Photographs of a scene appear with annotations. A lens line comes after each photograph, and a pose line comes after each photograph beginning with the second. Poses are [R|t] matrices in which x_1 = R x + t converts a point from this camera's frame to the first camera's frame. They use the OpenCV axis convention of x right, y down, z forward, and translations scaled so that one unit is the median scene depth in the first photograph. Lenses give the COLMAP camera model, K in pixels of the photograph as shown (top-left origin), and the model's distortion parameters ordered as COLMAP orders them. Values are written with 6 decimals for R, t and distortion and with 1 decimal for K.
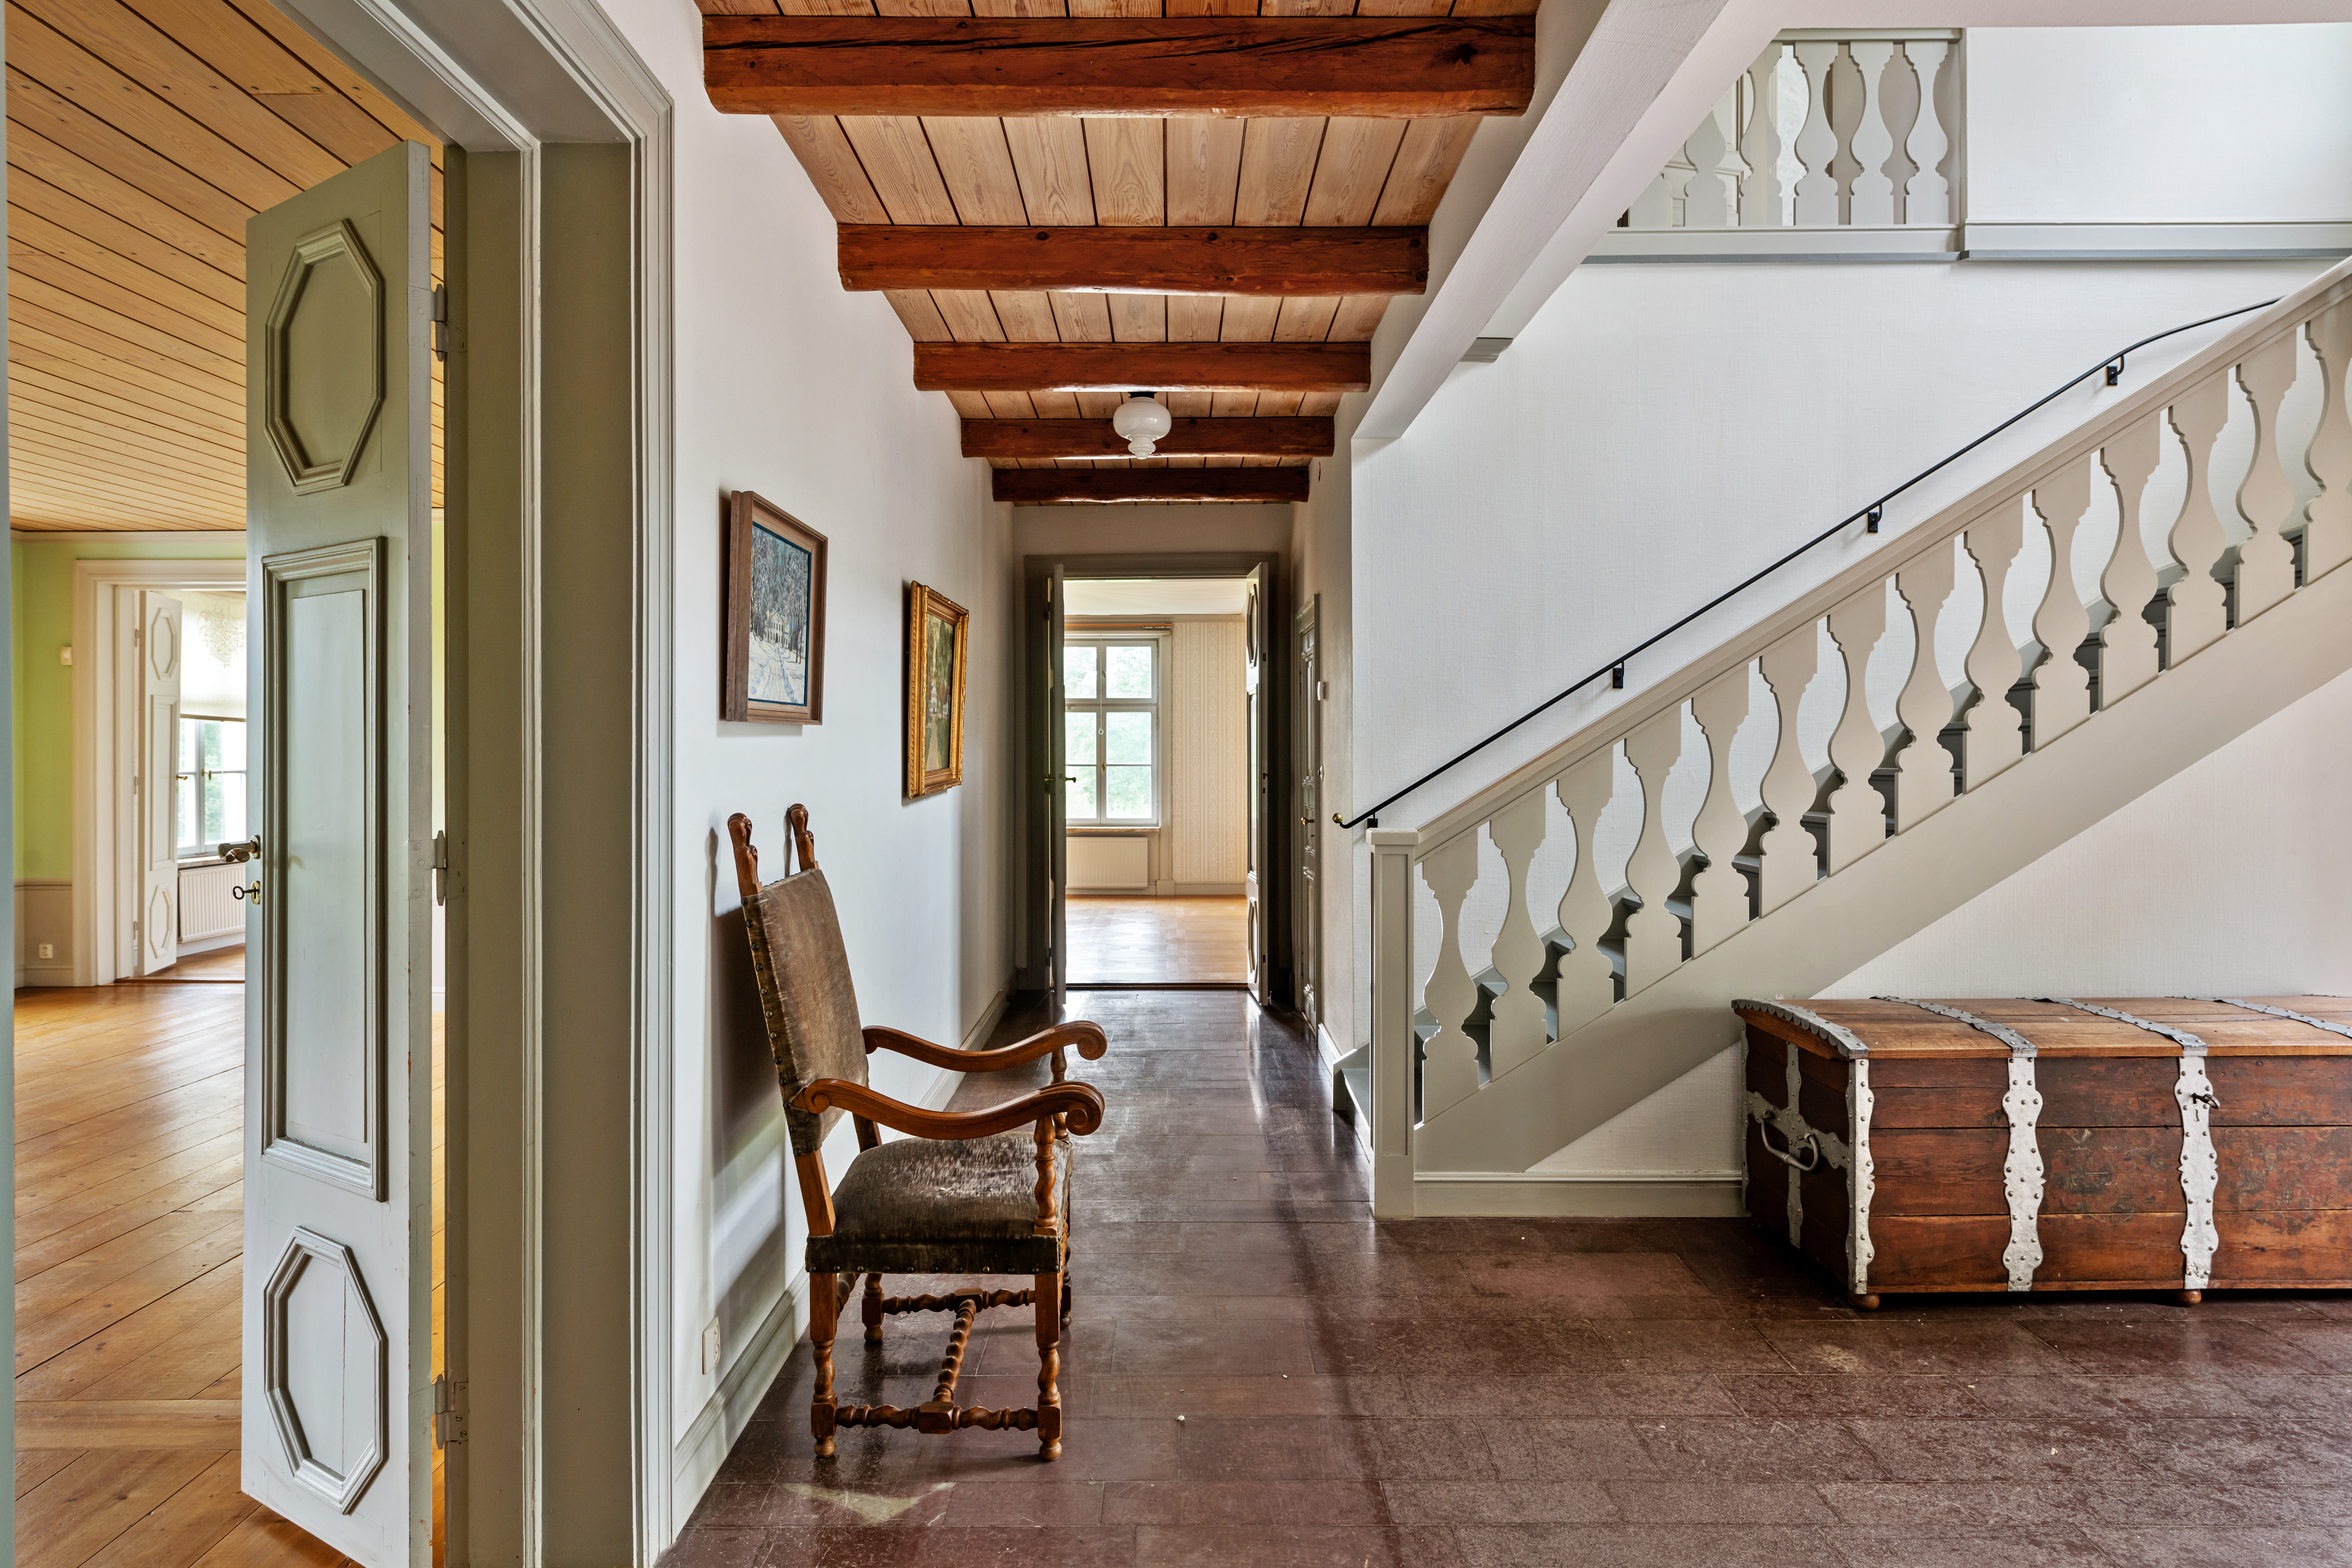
lens RADIAL K [[1436.8, 0, 1143.0], [0, 1436.8, 746.4], [0, 0, 1]] dist [0.022948, 0.001757]
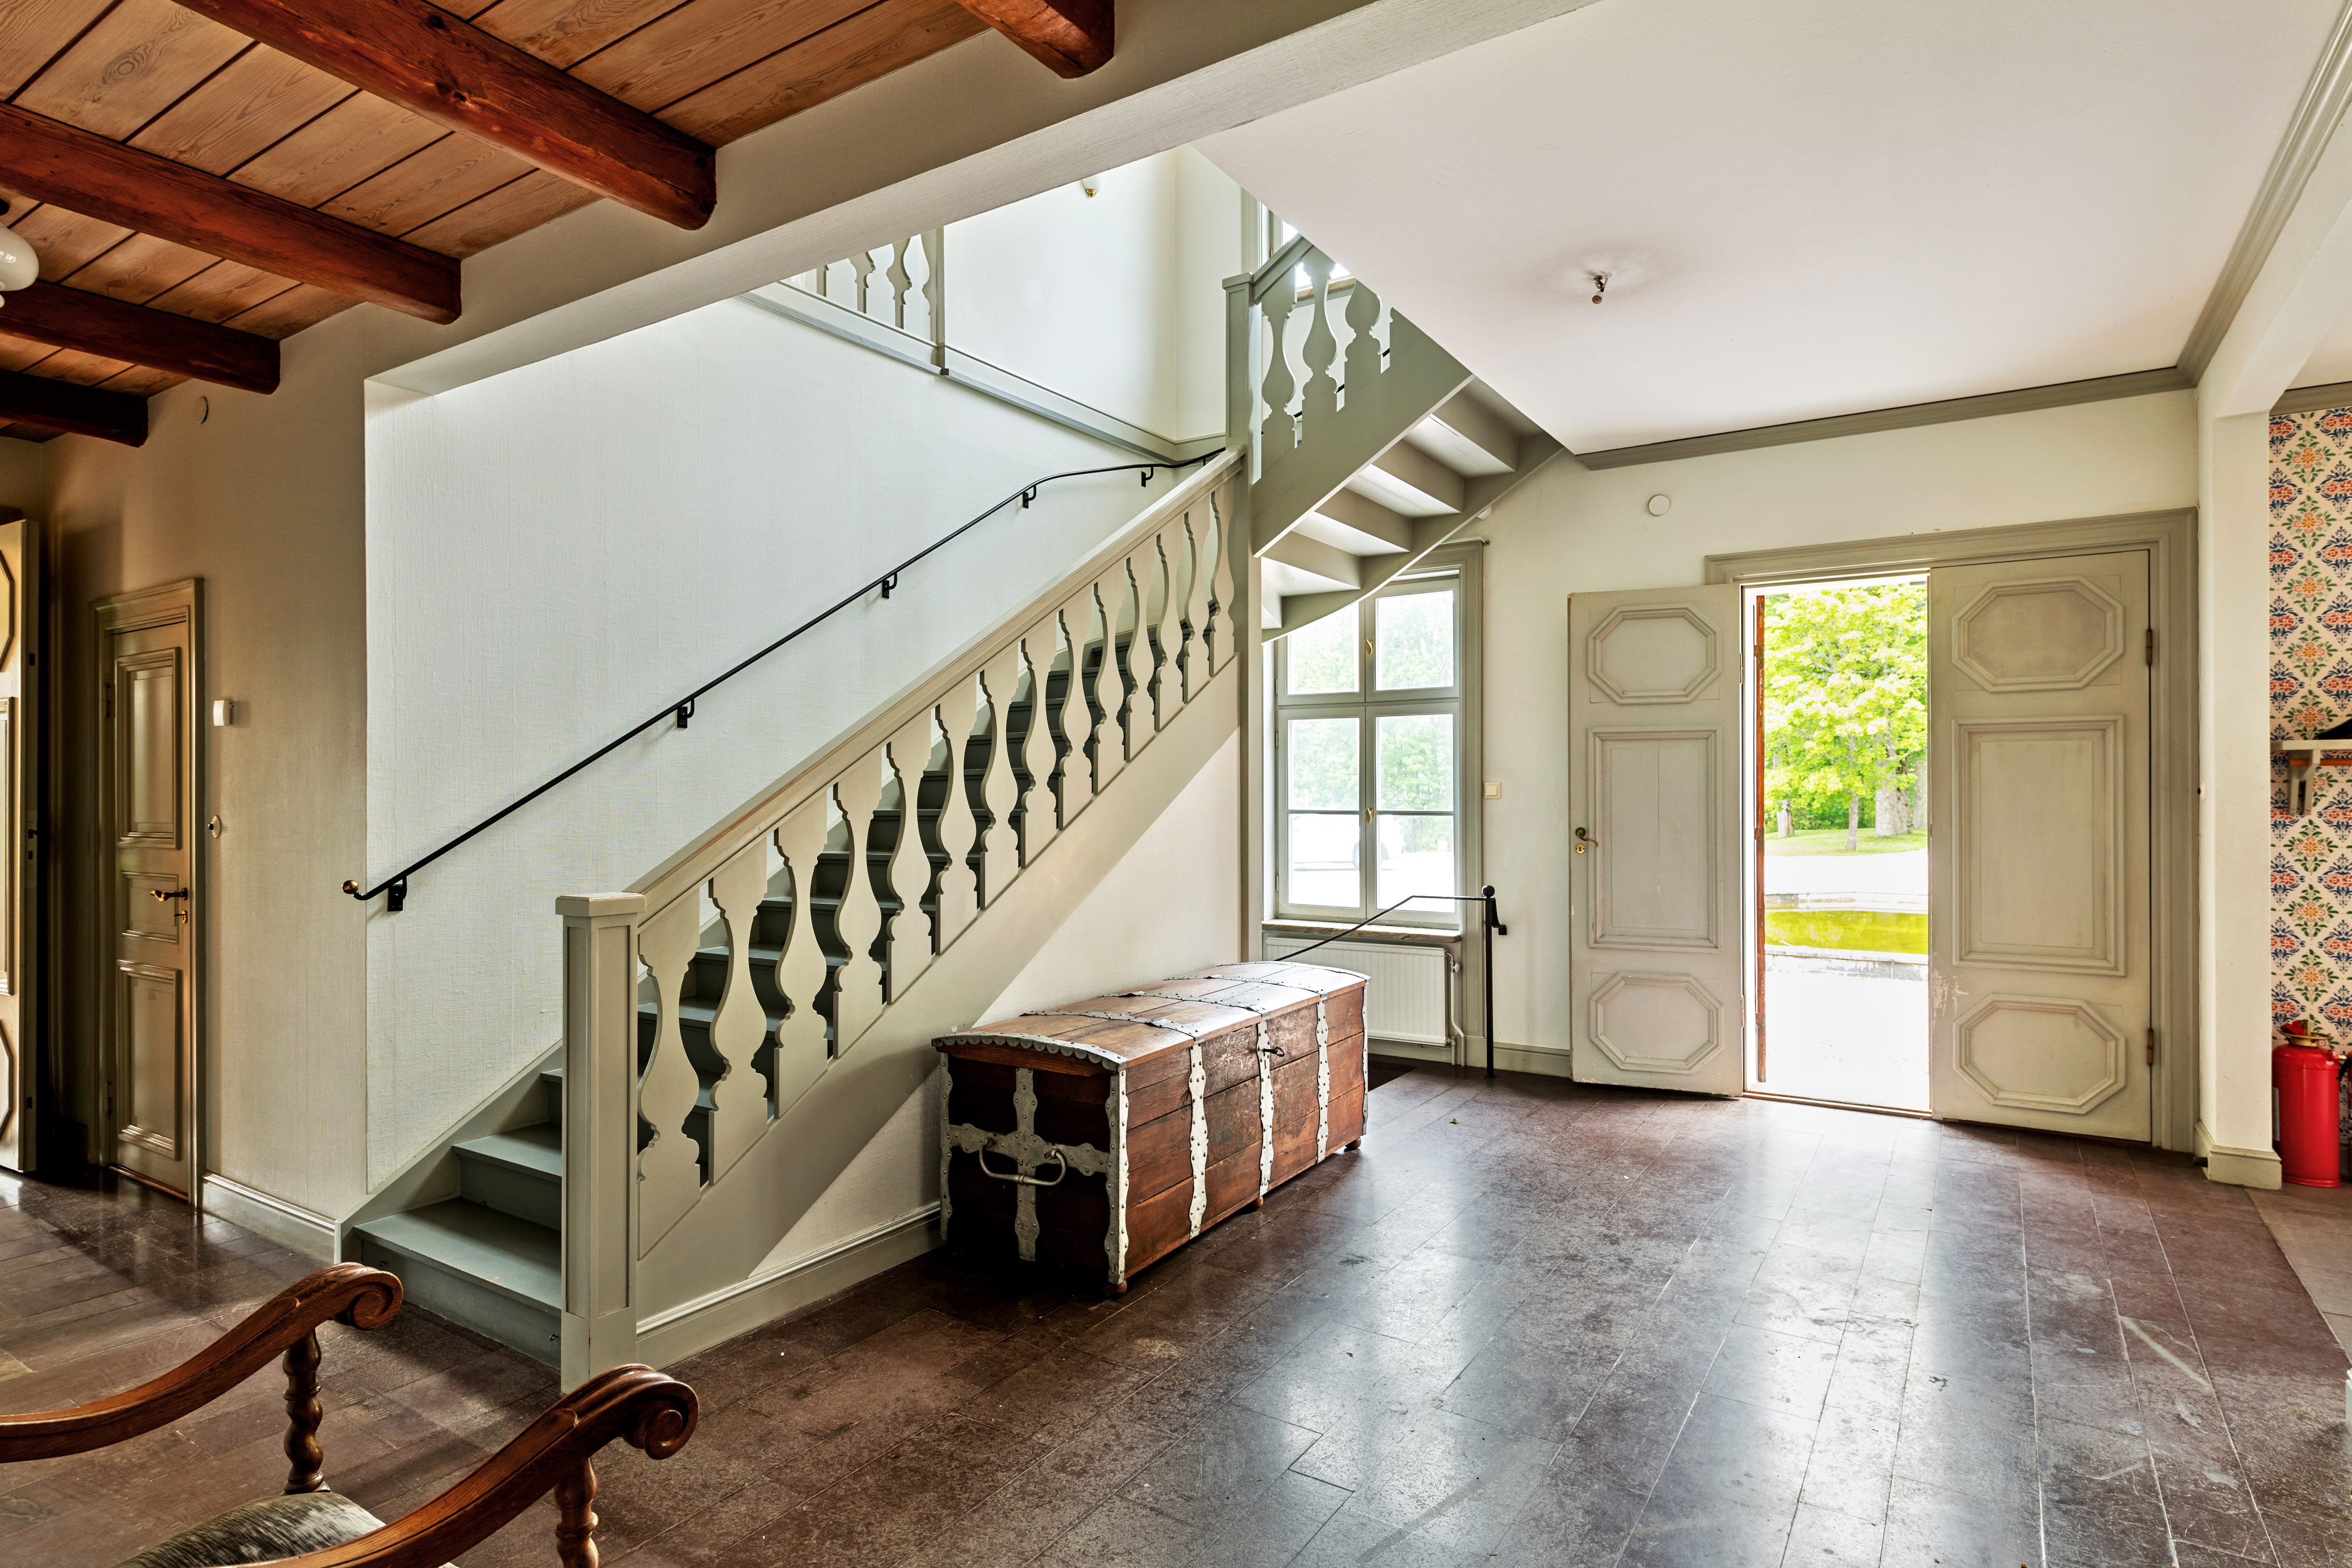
lens RADIAL K [[1267.2, 0, 1176.5], [0, 1267.2, 777.4], [0, 0, 1]] dist [0.017093, -0.001626]
pose [[0.521466, 0.010053, 0.853213, -0.289619], [0.002497, 0.999908, -0.013308, 0.005110], [-0.853268, 0.009070, 0.521394, 0.423335]]
